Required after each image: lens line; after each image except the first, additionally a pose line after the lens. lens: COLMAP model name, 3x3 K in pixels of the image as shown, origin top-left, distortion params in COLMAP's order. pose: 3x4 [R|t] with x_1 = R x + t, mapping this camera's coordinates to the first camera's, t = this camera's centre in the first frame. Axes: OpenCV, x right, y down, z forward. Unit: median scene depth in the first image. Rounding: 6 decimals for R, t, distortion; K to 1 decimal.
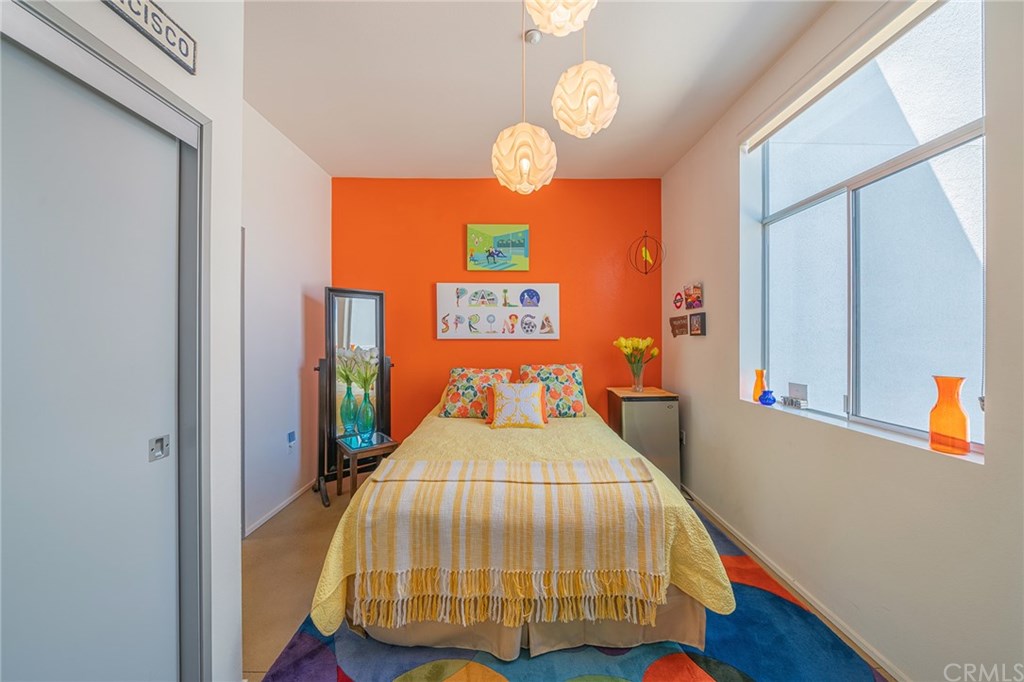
lens RADIAL K [[342.3, 0, 526.7], [0, 342.3, 338.9], [0, 0, 1]] dist [-0.002099, -0.000159]
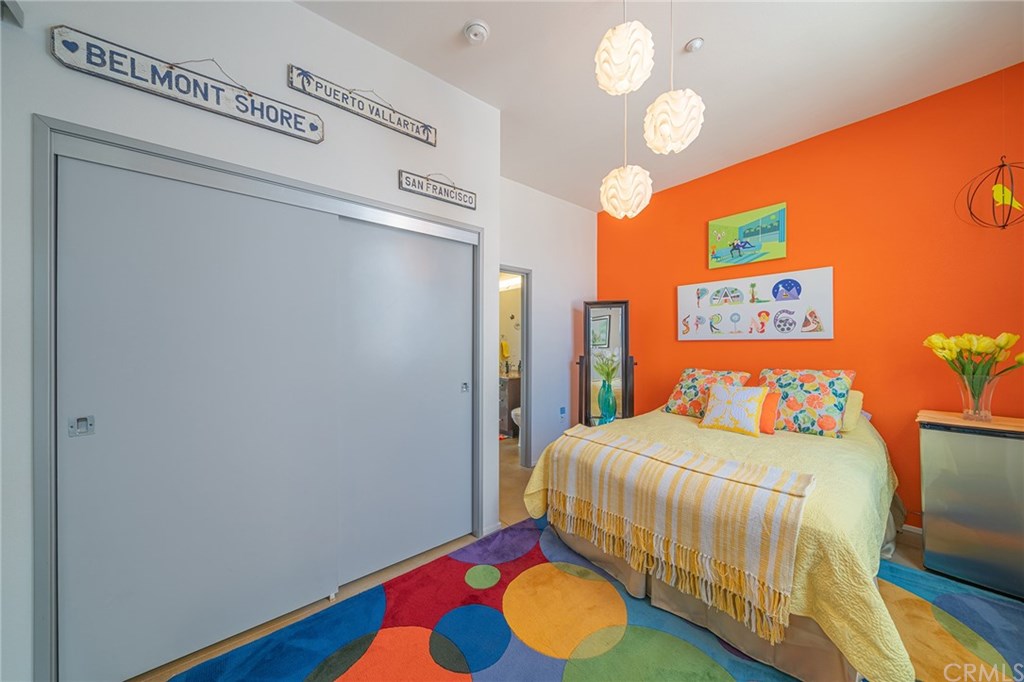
lens RADIAL K [[373.3, 0, 529.4], [0, 373.3, 346.5], [0, 0, 1]] dist [-0.001906, -0.000104]
pose [[0.632334, -0.000817, -0.774695, 0.477591], [0.000429, 1.000000, -0.000705, 0.028295], [0.774696, 0.000114, 0.632334, -0.087930]]
